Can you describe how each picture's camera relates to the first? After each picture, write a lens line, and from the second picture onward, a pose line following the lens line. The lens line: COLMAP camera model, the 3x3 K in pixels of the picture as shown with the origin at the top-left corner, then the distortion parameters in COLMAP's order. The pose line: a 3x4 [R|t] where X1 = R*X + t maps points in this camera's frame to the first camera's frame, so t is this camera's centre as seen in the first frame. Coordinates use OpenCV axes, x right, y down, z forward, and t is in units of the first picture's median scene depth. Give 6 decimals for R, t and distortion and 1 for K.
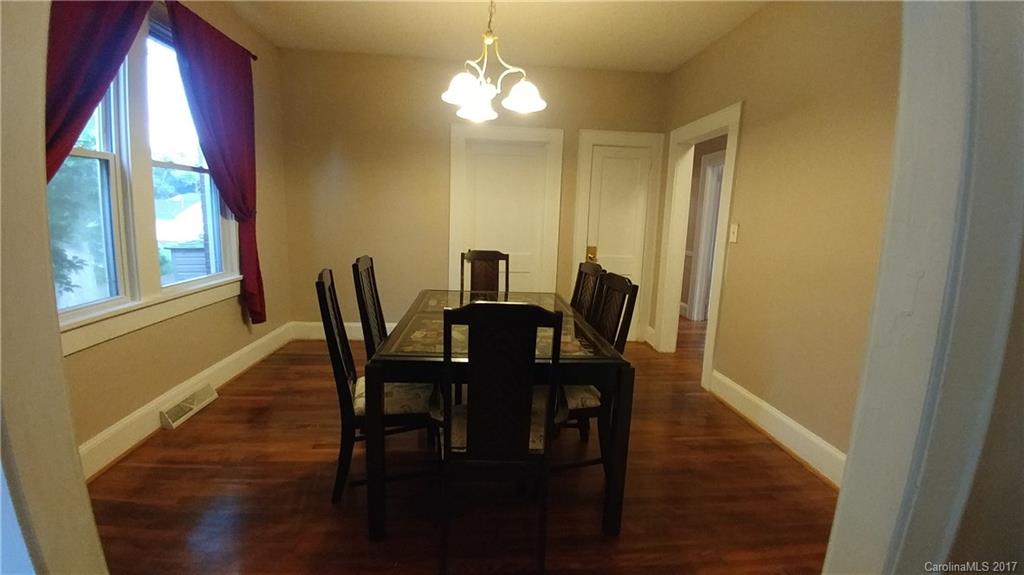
lens RADIAL K [[459.1, 0, 512.0], [0, 459.1, 287.5], [0, 0, 1]] dist [-0.000587, -0.000064]
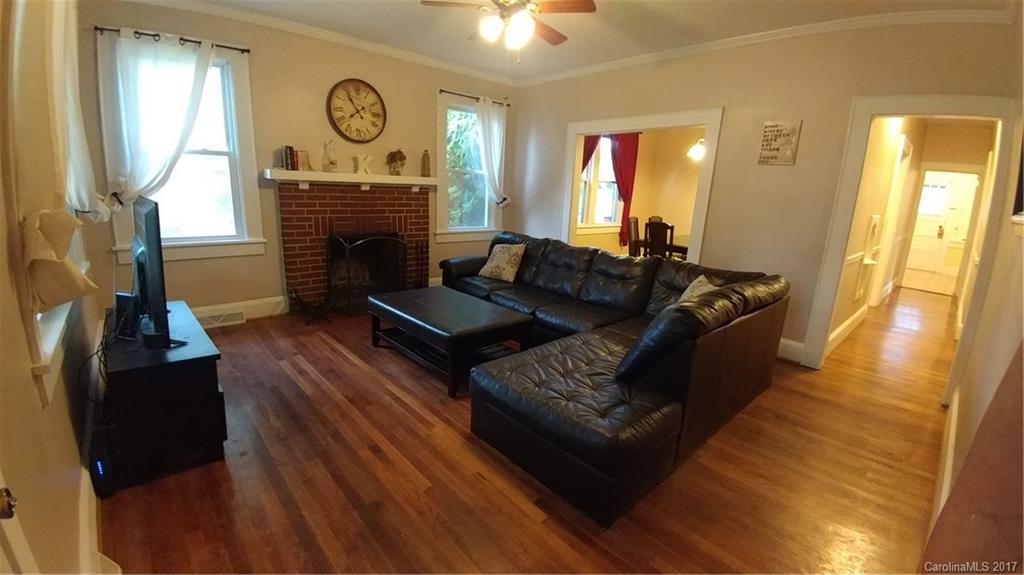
lens RADIAL K [[421.9, 0, 512.0], [0, 421.9, 287.5], [0, 0, 1]] dist [-0.000981, -0.000106]
pose [[0.630998, 0.174137, -0.755988, 0.838915], [-0.147103, 0.983660, 0.103797, 0.166334], [0.761710, 0.045712, 0.646304, -0.924915]]
